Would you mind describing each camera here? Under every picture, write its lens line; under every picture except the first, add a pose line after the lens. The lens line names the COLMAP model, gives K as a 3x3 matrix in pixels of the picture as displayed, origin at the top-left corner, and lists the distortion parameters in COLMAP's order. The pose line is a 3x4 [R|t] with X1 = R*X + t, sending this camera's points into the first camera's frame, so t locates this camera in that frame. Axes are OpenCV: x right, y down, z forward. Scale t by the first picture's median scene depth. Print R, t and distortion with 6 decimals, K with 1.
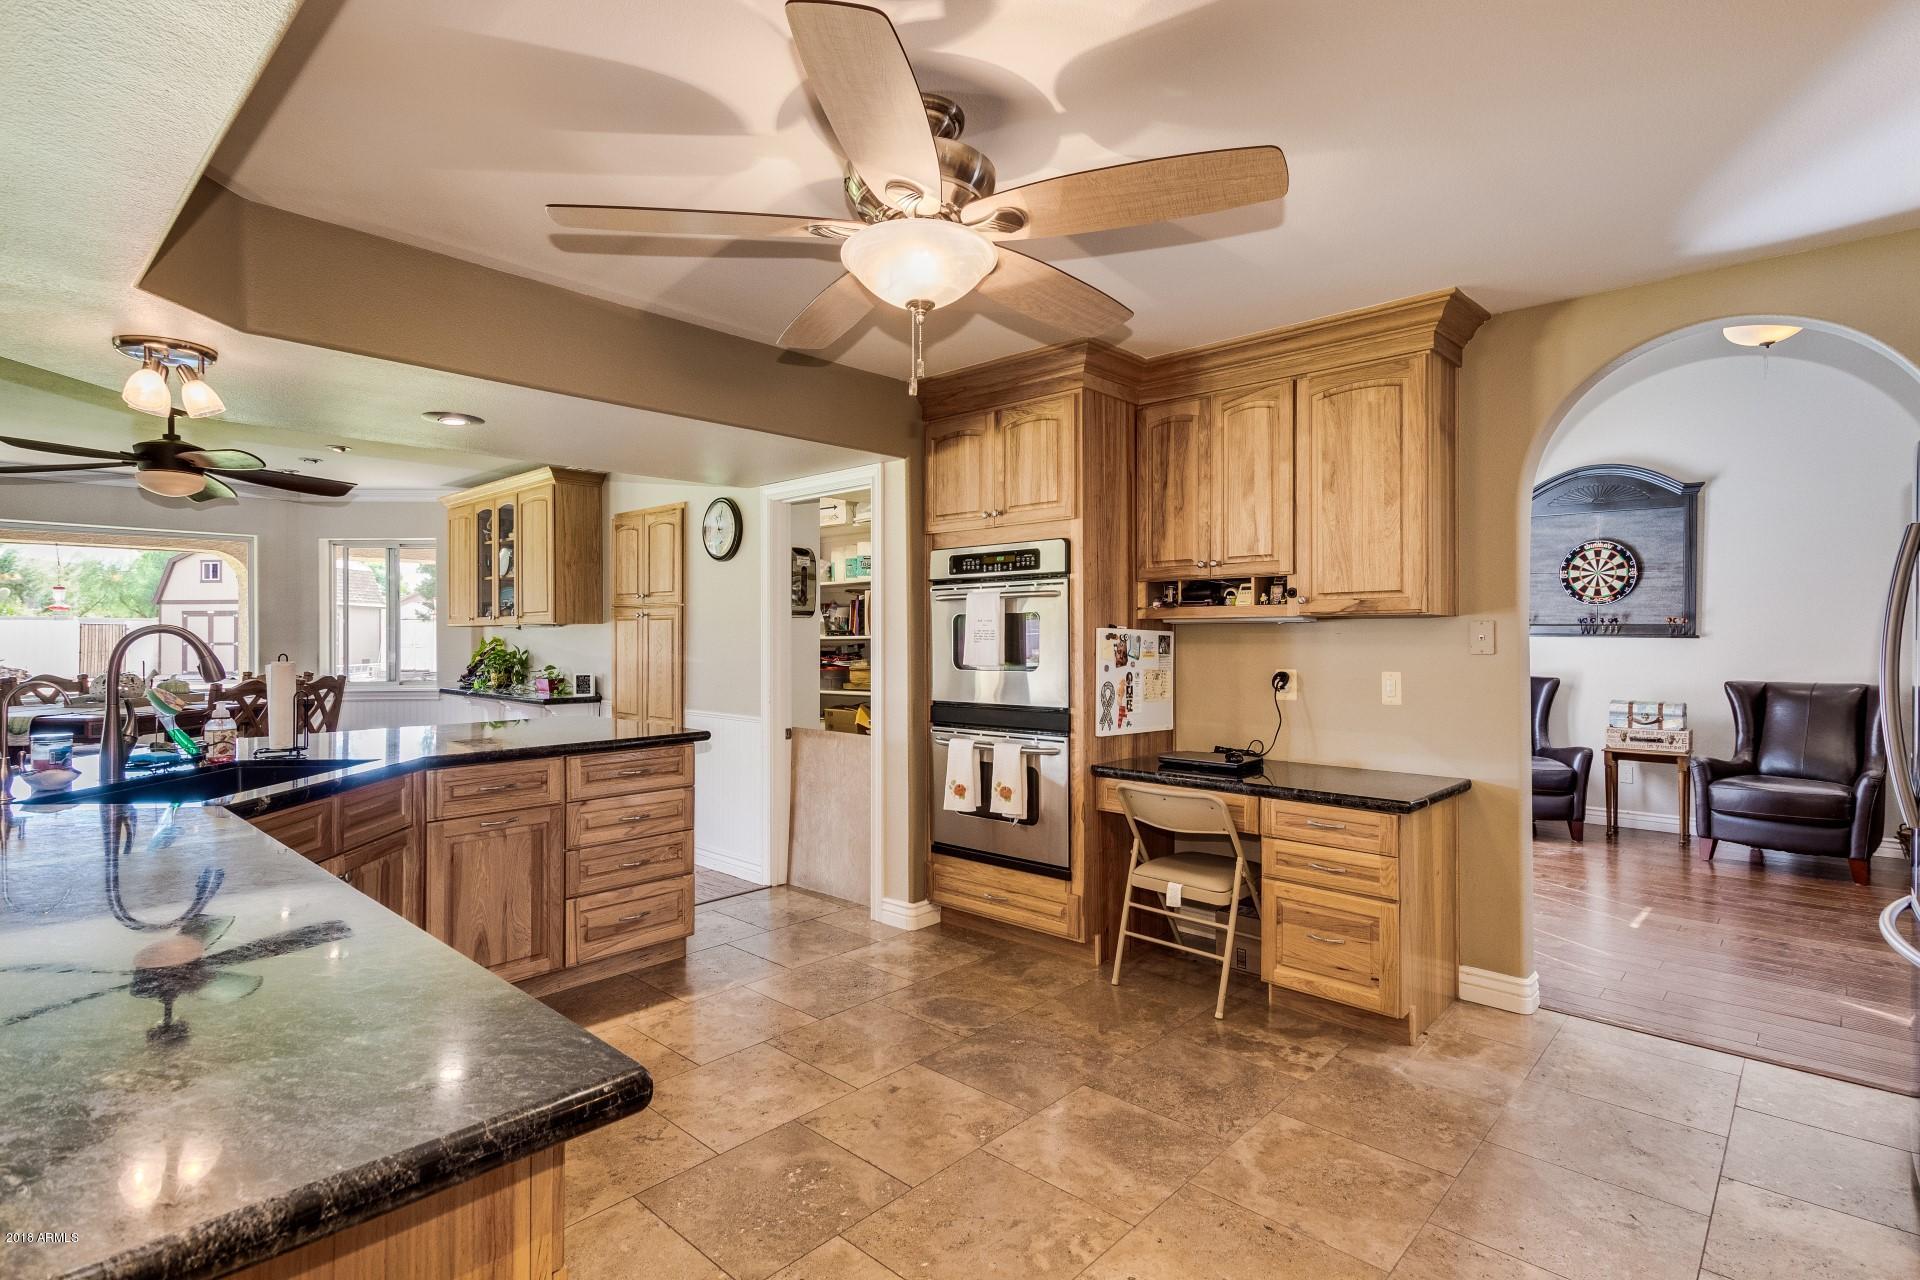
lens RADIAL K [[941.7, 0, 964.0], [0, 941.7, 638.7], [0, 0, 1]] dist [0.011855, -0.003971]
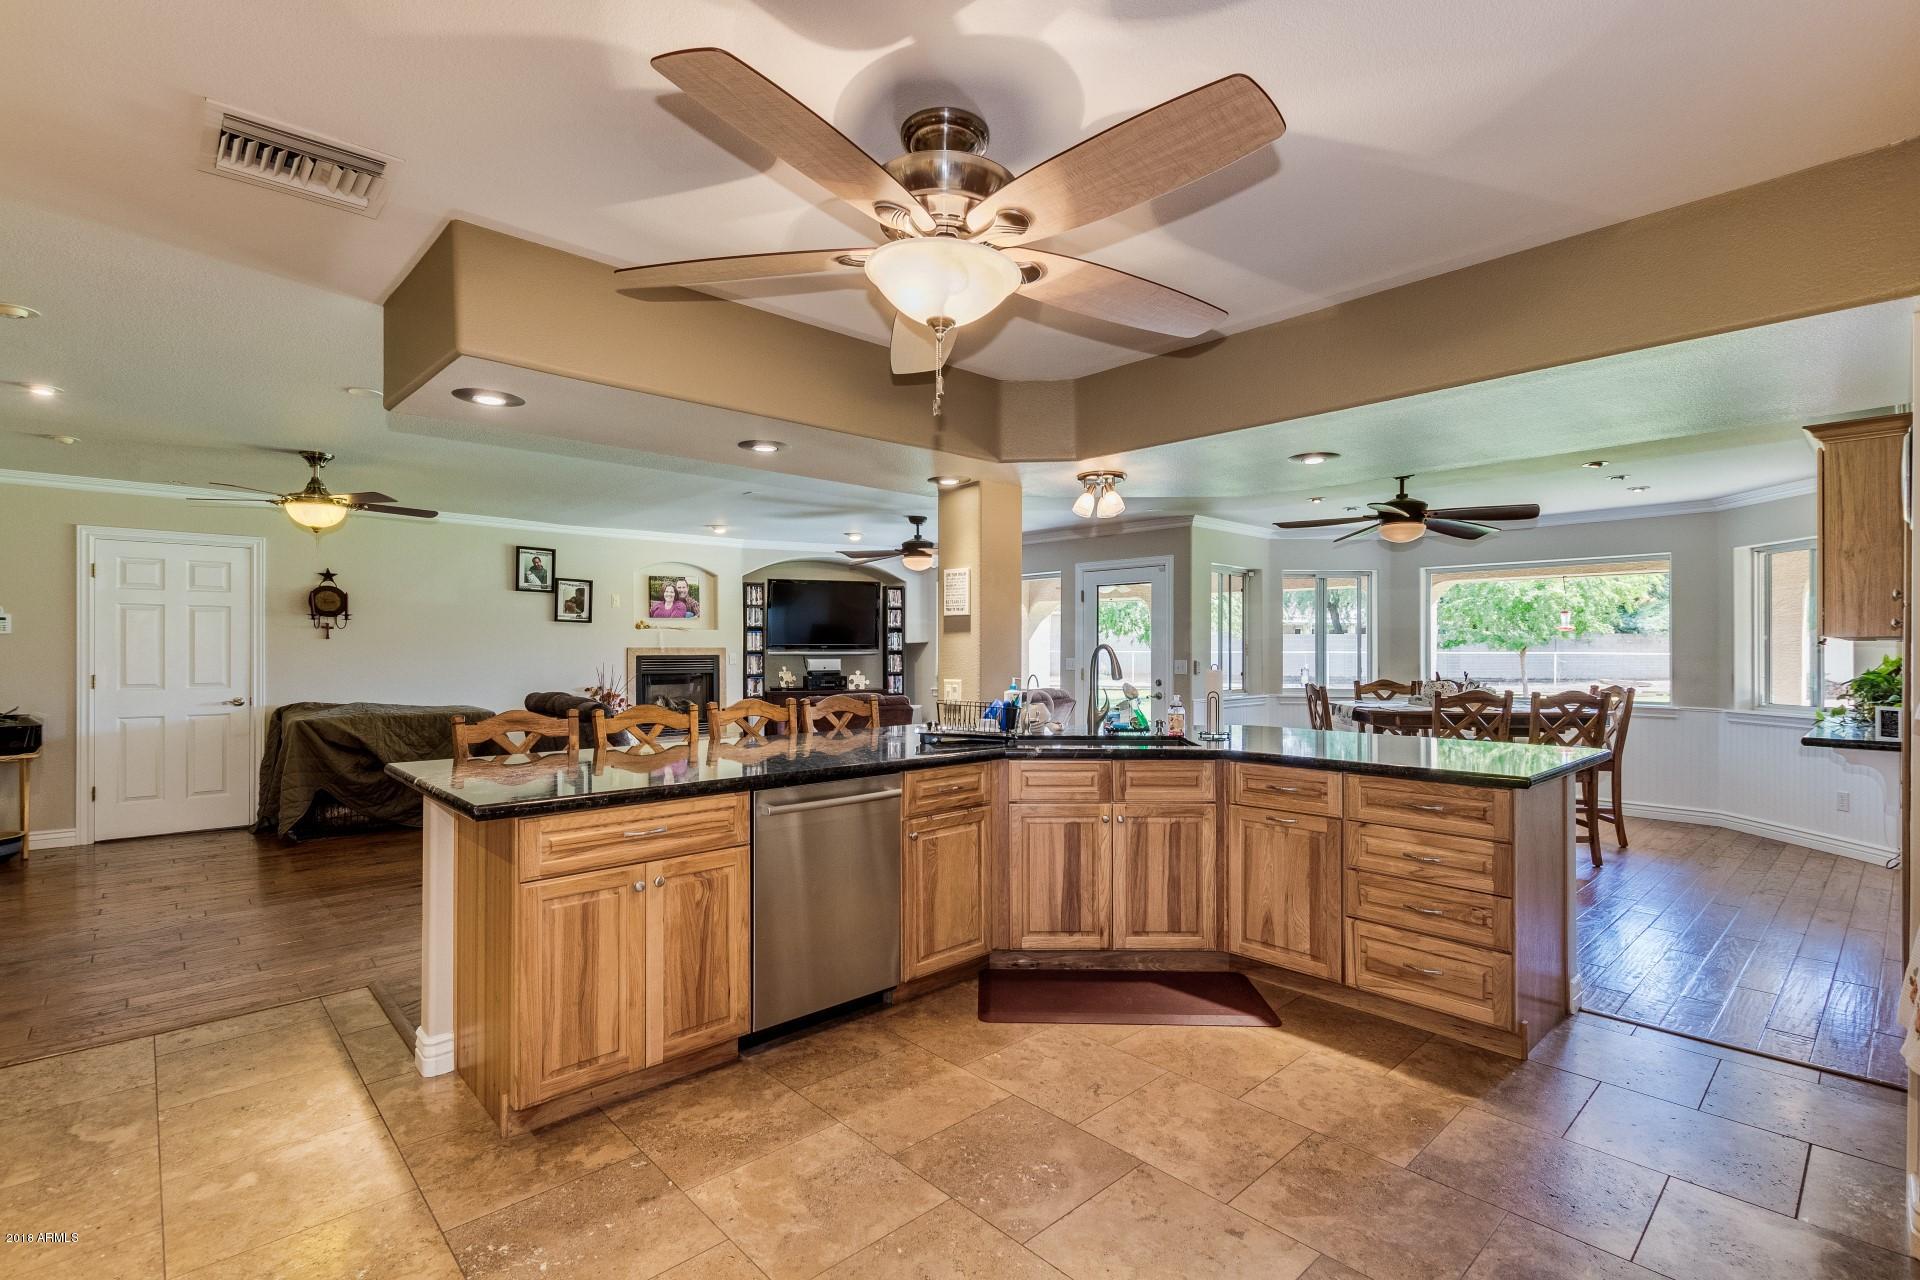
lens RADIAL K [[885.3, 0, 948.7], [0, 885.3, 651.4], [0, 0, 1]] dist [0.006792, -0.003293]
pose [[-0.080025, 0.002465, -0.996790, 0.468956], [-0.006348, 0.999975, 0.002982, -0.003222], [0.996773, 0.006567, -0.080007, 0.566242]]
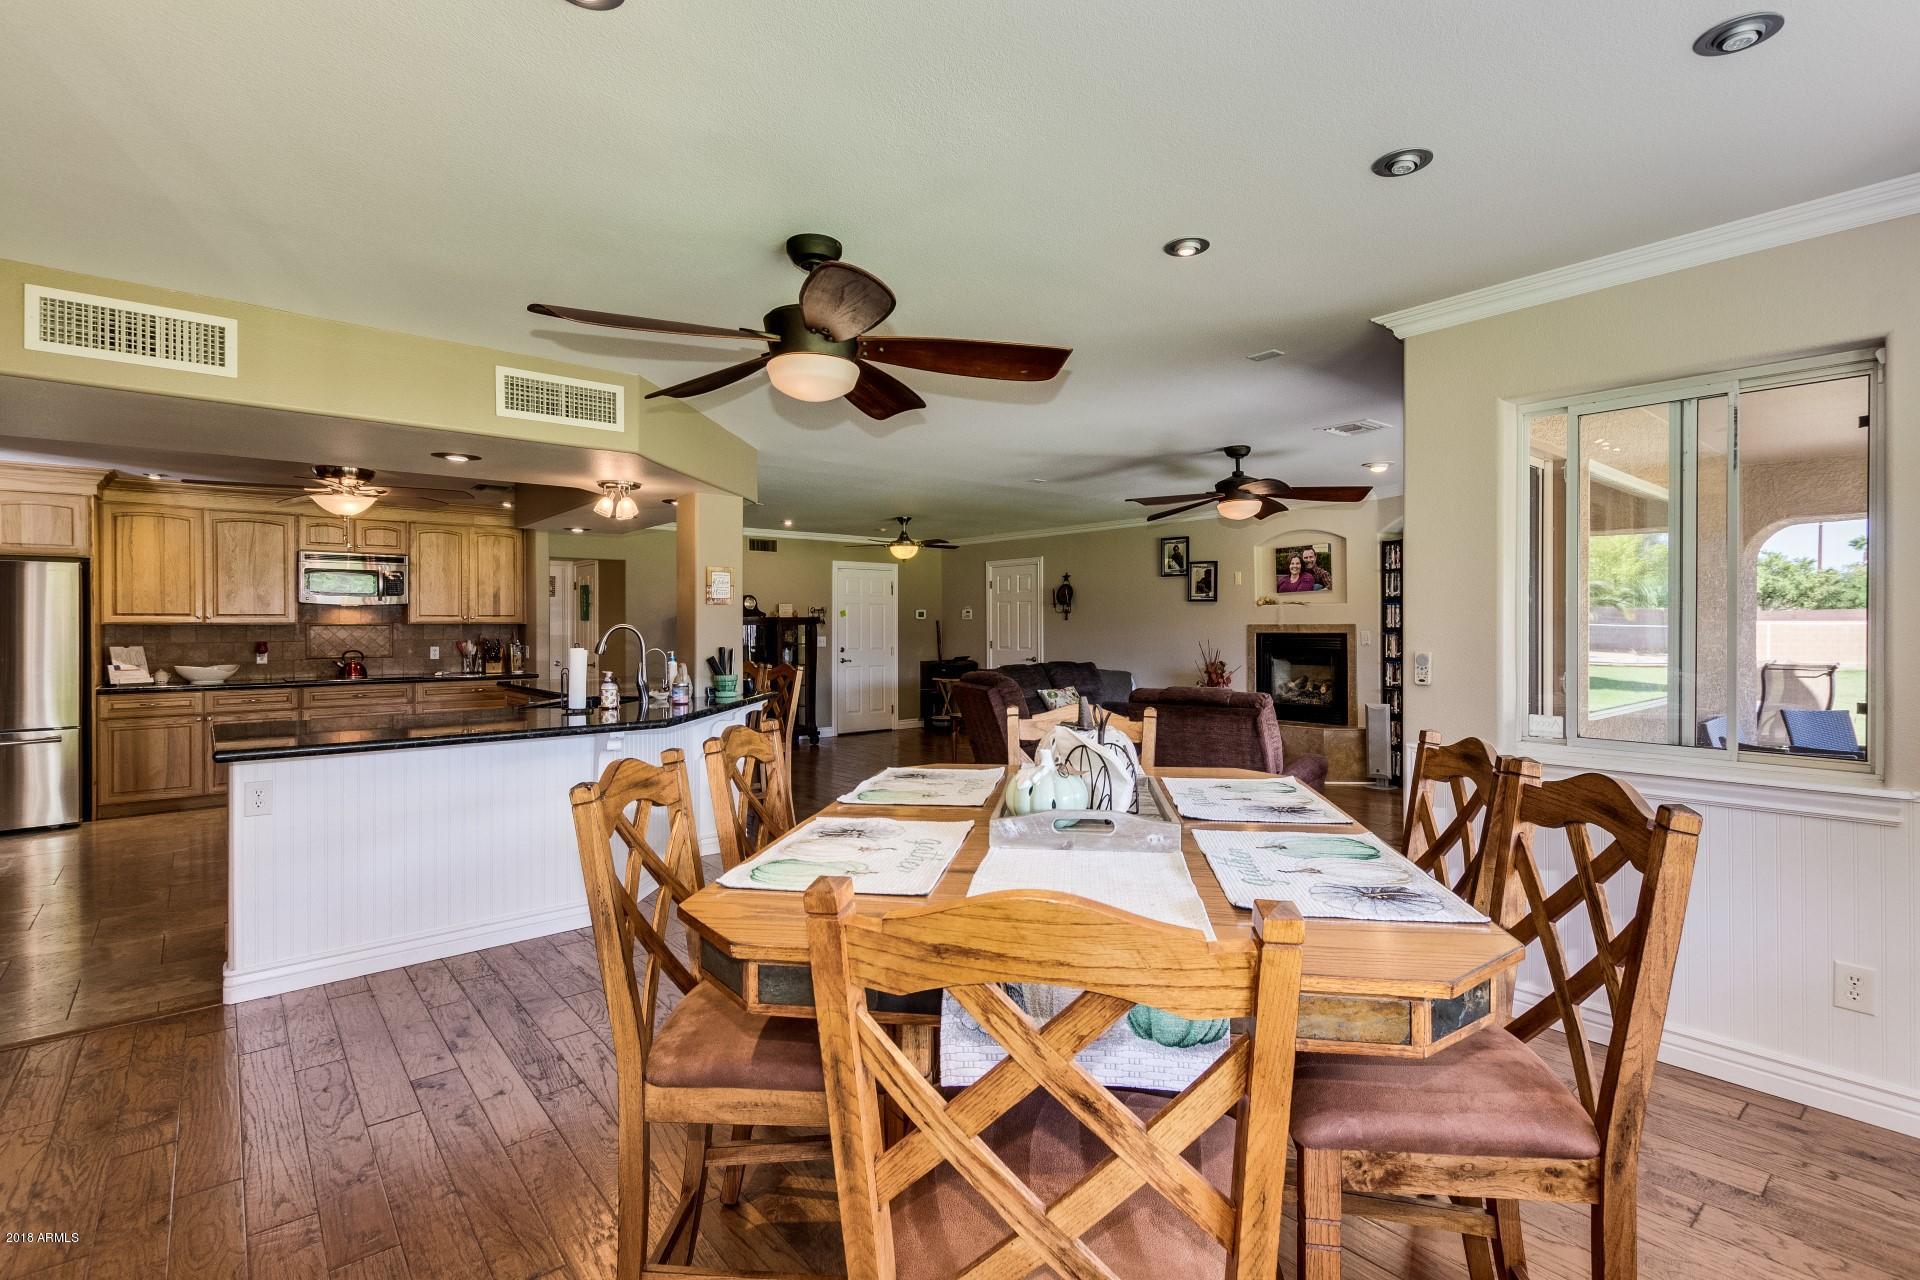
lens RADIAL K [[885.3, 0, 958.0], [0, 885.3, 632.5], [0, 0, 1]] dist [0.006792, -0.003293]
pose [[-0.992653, 0.003286, 0.120954, -1.161102], [0.004865, 0.999907, 0.012759, -0.012815], [-0.120901, 0.013253, -0.992576, 1.805201]]
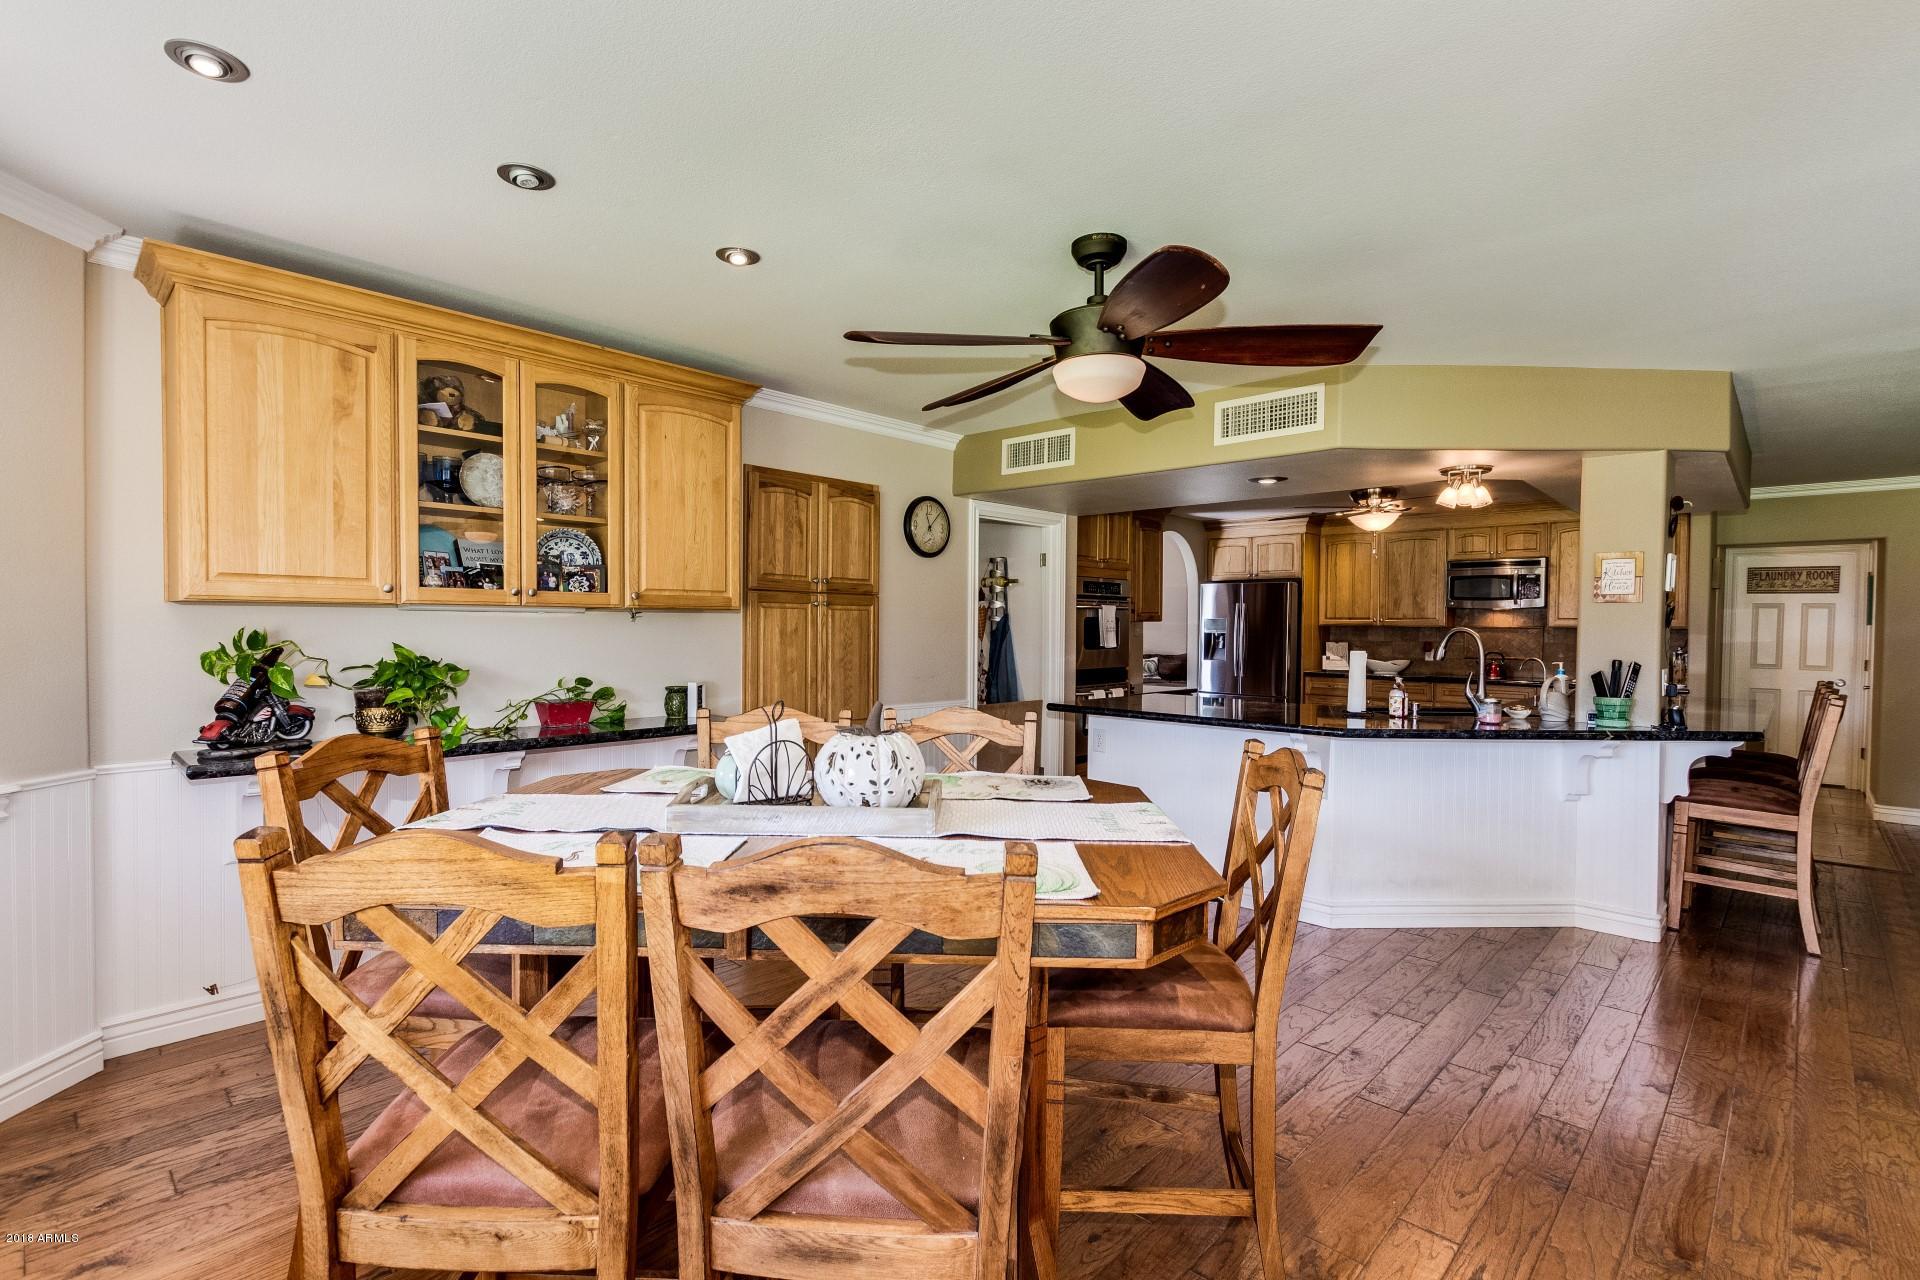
lens RADIAL K [[885.3, 0, 958.0], [0, 885.3, 645.9], [0, 0, 1]] dist [0.006792, -0.003293]
pose [[0.011241, -0.023565, 0.999659, -1.643596], [-0.006483, 0.999700, 0.023639, -0.010396], [-0.999916, -0.006747, 0.011084, 1.260271]]
